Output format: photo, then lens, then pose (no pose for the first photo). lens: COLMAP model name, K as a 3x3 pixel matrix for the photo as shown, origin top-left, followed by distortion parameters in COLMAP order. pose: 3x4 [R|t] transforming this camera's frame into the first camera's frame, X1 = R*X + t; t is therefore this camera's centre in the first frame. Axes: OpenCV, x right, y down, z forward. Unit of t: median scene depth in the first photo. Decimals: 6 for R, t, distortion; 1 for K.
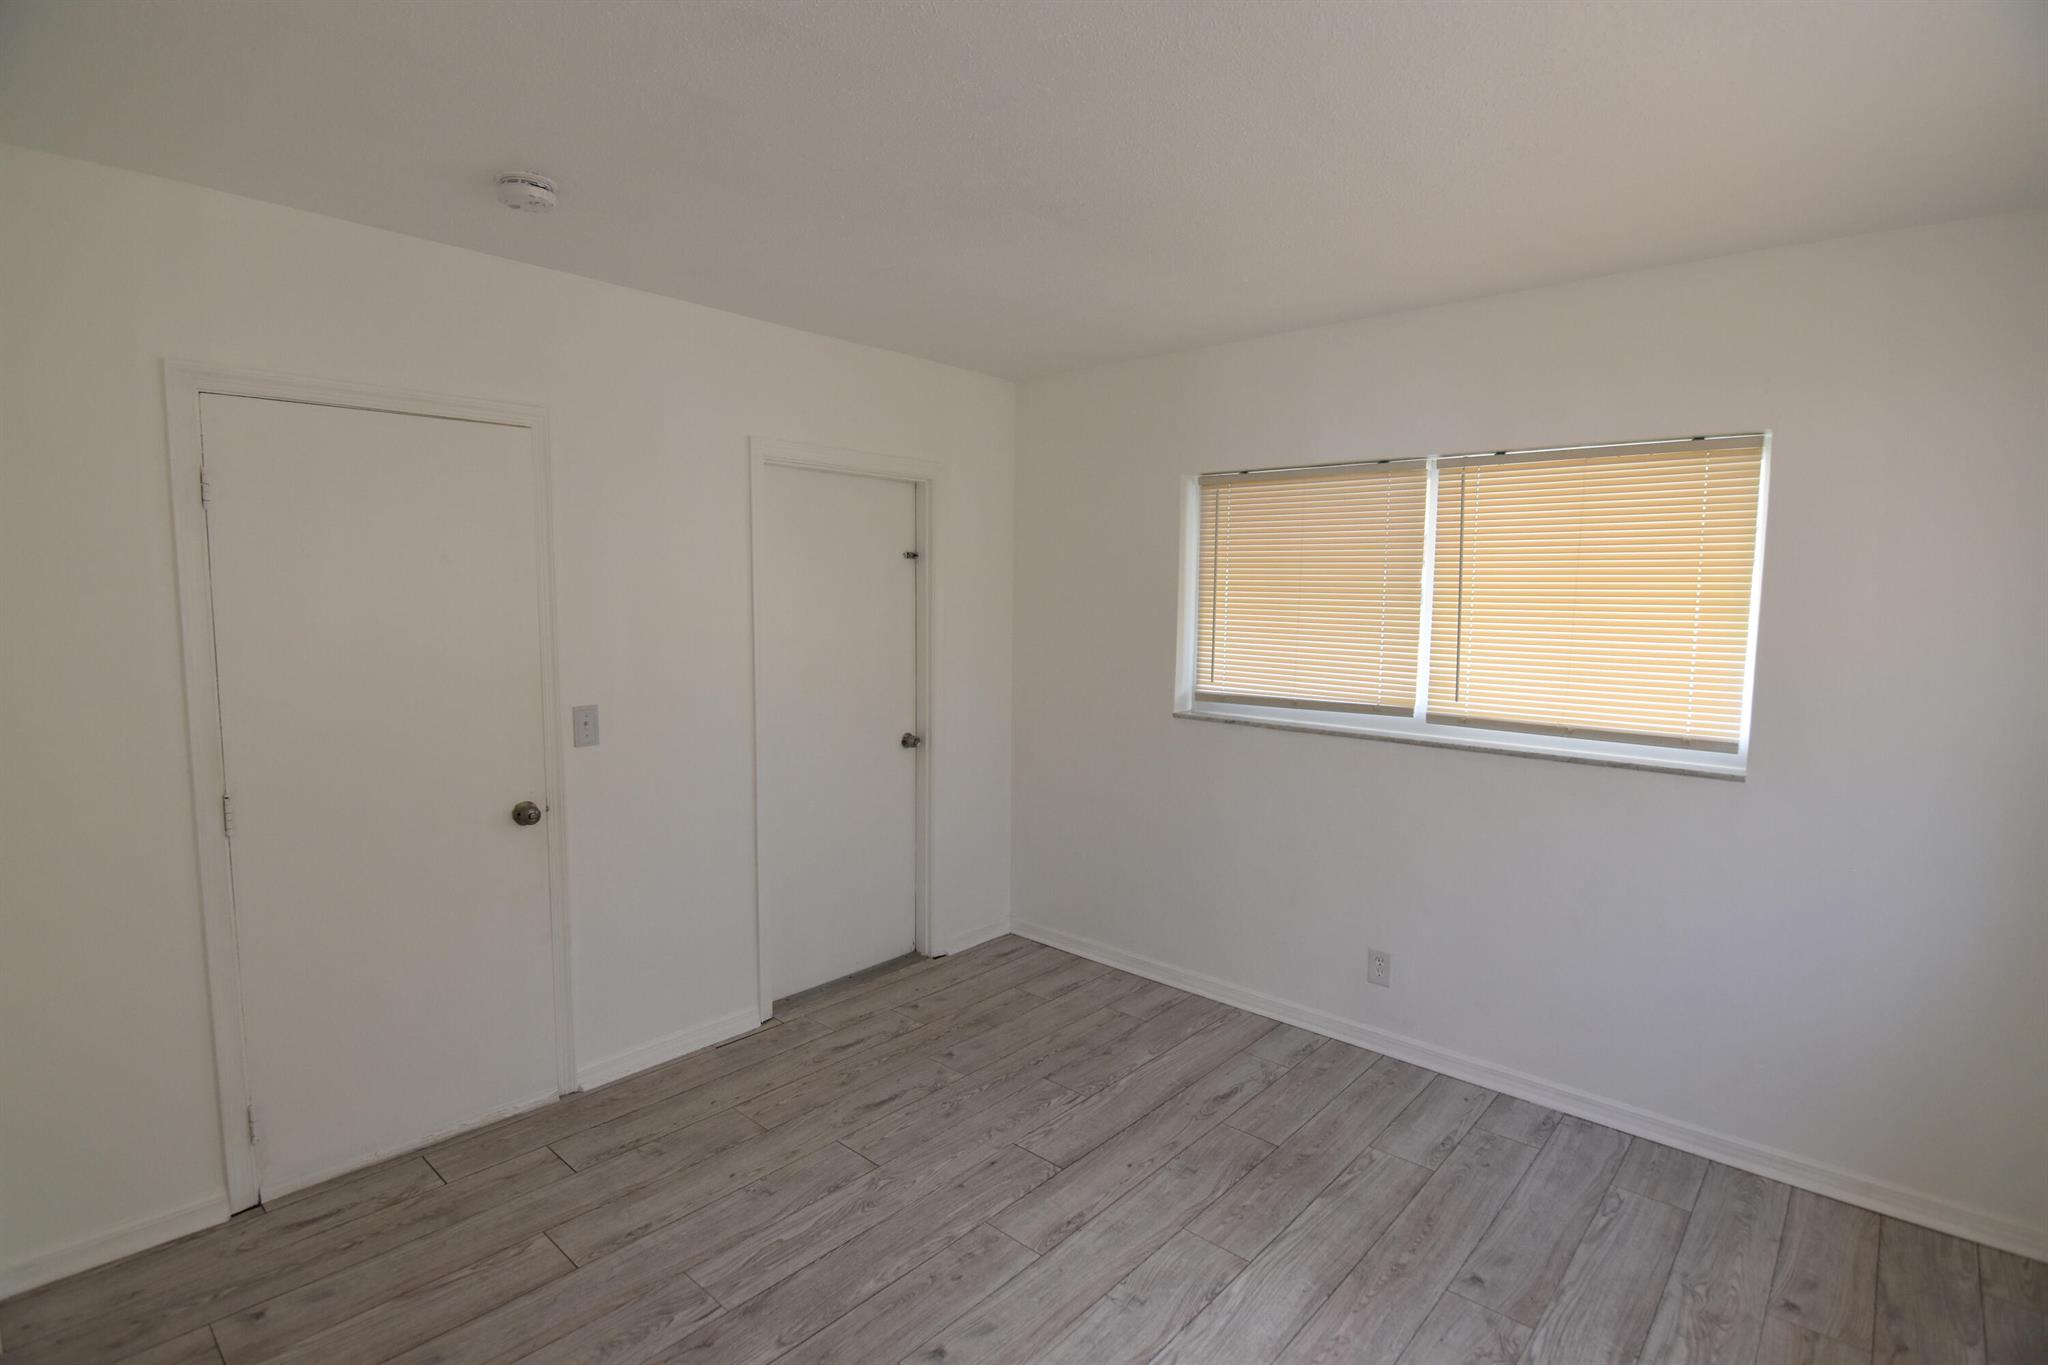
lens RADIAL K [[1000.2, 0, 1022.6], [0, 1000.2, 687.4], [0, 0, 1]] dist [-0.002748, -0.010907]
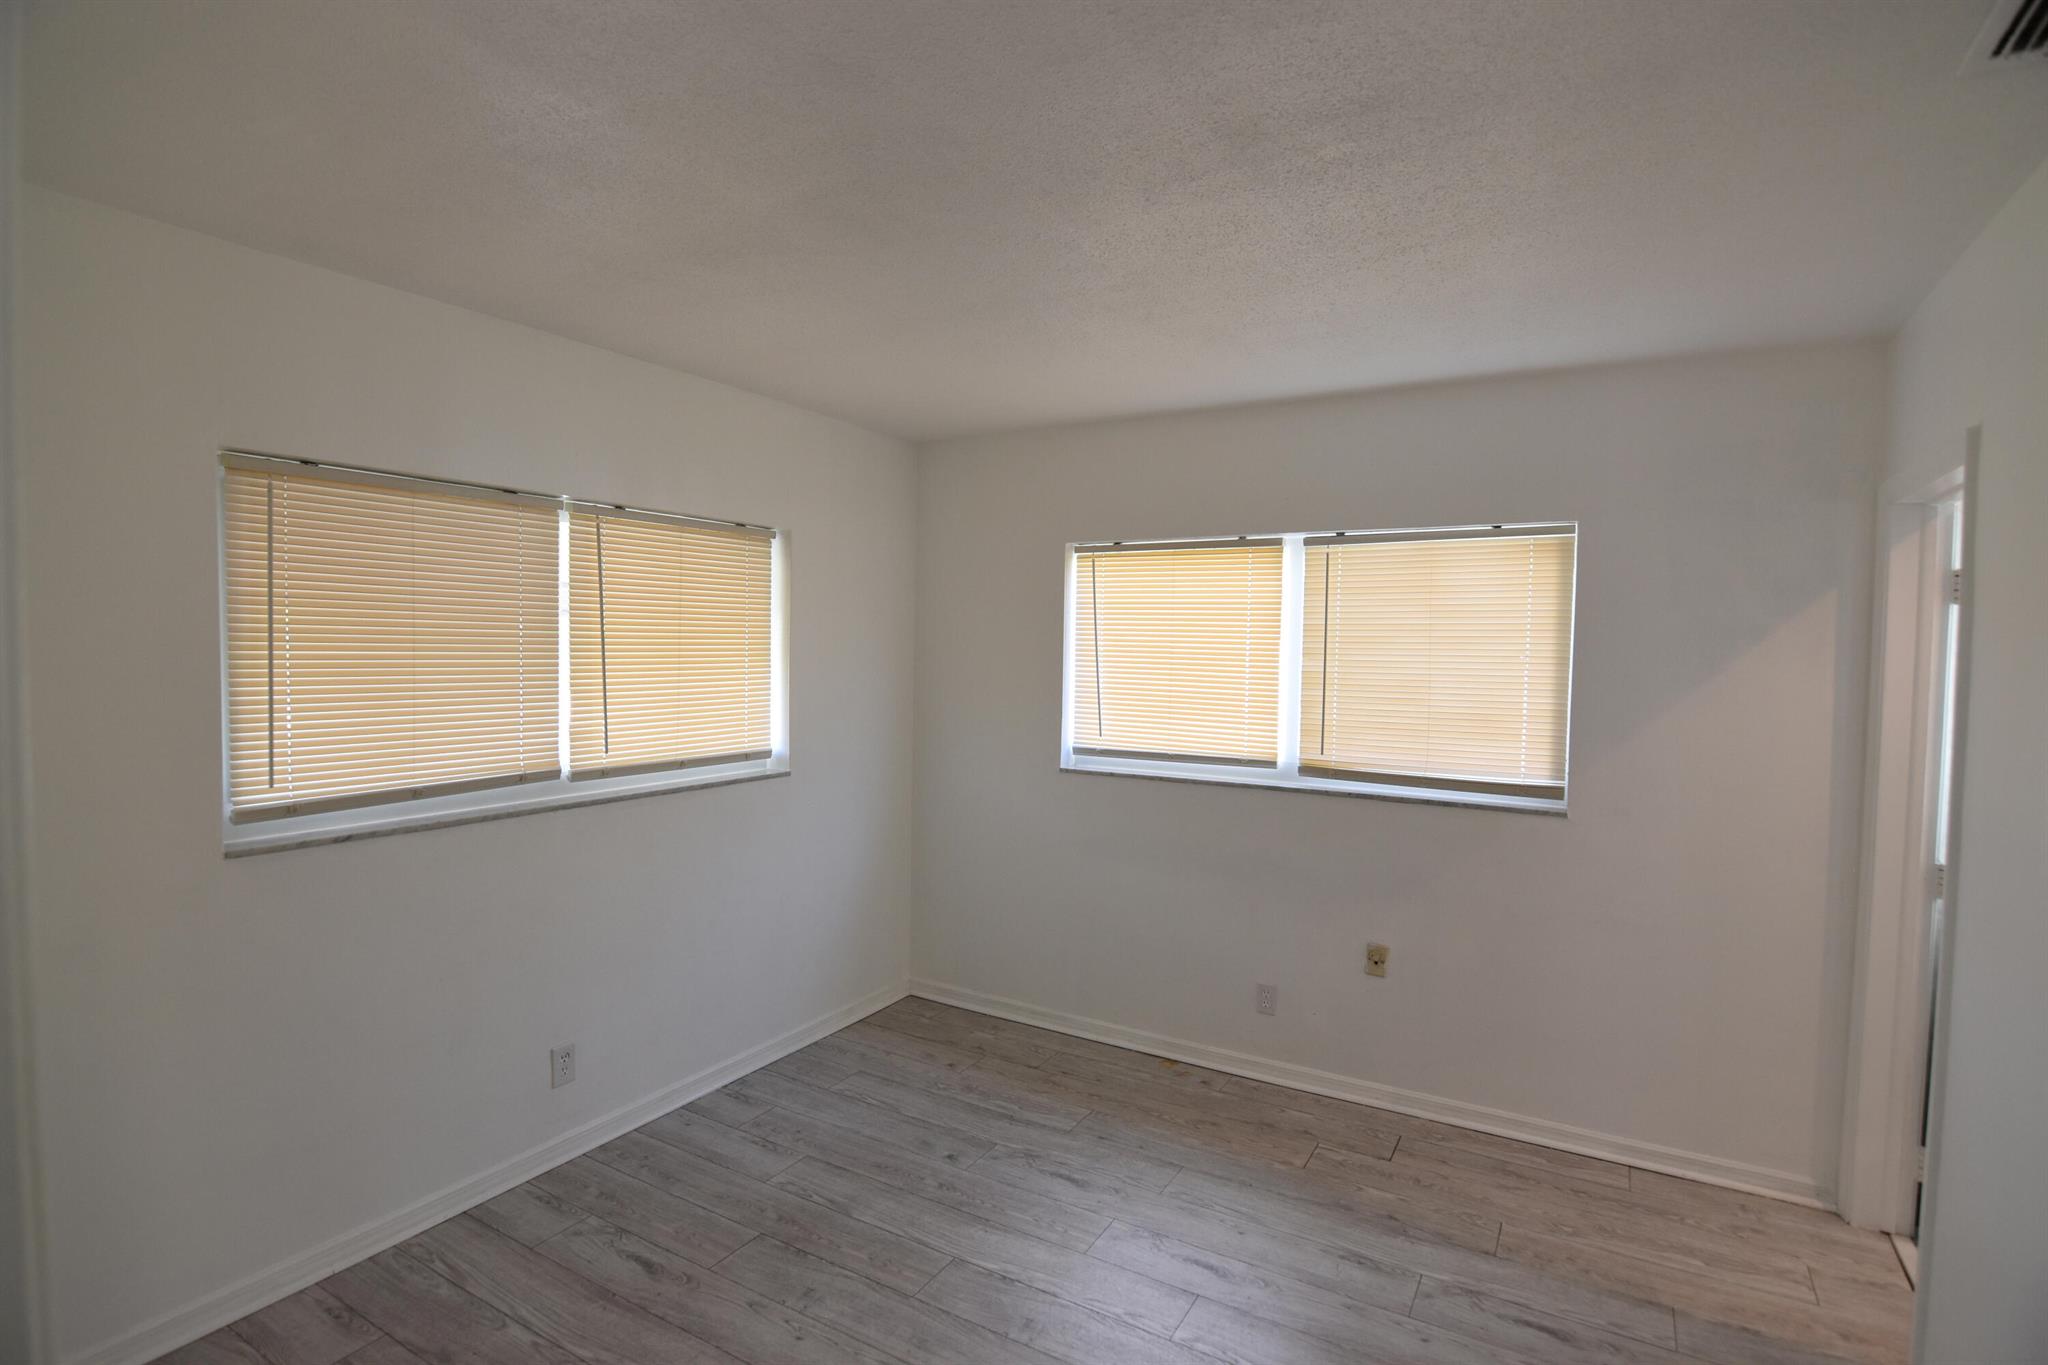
lens RADIAL K [[1000.2, 0, 1041.6], [0, 1000.2, 676.3], [0, 0, 1]] dist [-0.002748, -0.010907]
pose [[-0.209204, -0.057812, 0.976162, -0.645227], [0.067101, 0.995049, 0.073311, -0.111524], [-0.975567, 0.080838, -0.204289, 0.826754]]
